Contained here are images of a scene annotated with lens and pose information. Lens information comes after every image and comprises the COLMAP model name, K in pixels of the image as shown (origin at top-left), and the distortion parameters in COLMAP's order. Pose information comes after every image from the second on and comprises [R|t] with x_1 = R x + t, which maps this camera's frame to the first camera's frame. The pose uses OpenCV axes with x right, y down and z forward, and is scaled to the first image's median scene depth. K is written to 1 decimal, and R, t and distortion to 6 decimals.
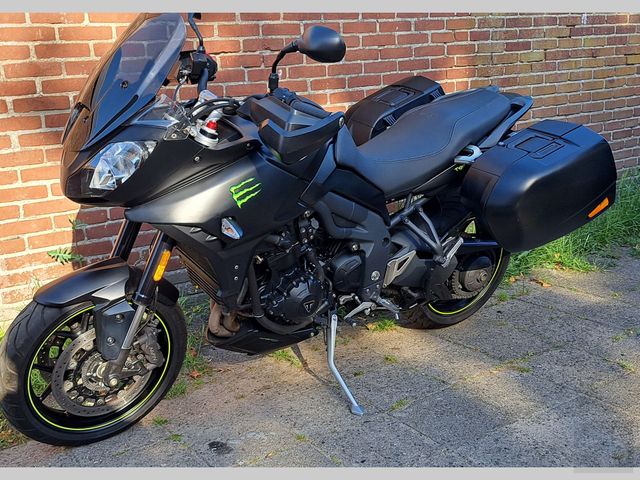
lens RADIAL K [[740.8, 0, 319.2], [0, 740.8, 217.6], [0, 0, 1]] dist [0.126831, -0.333386]
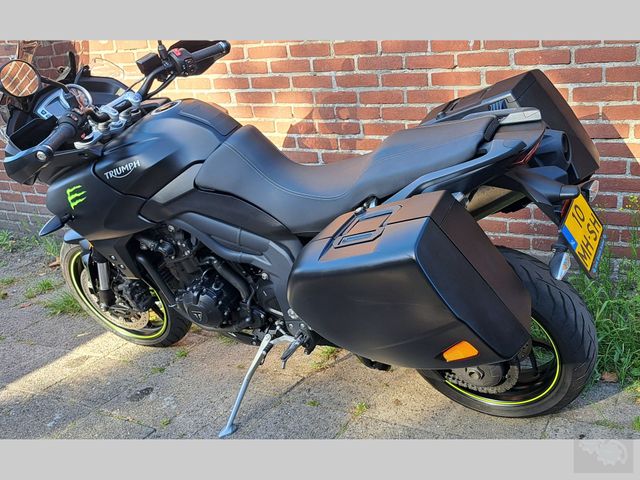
lens RADIAL K [[707.9, 0, 403.2], [0, 707.9, 239.2], [0, 0, 1]] dist [0.056171, -0.054108]
pose [[0.490899, 0.304949, -0.816103, 0.750055], [-0.121095, 0.951530, 0.282713, -0.243576], [0.862760, -0.039958, 0.504033, 0.642935]]
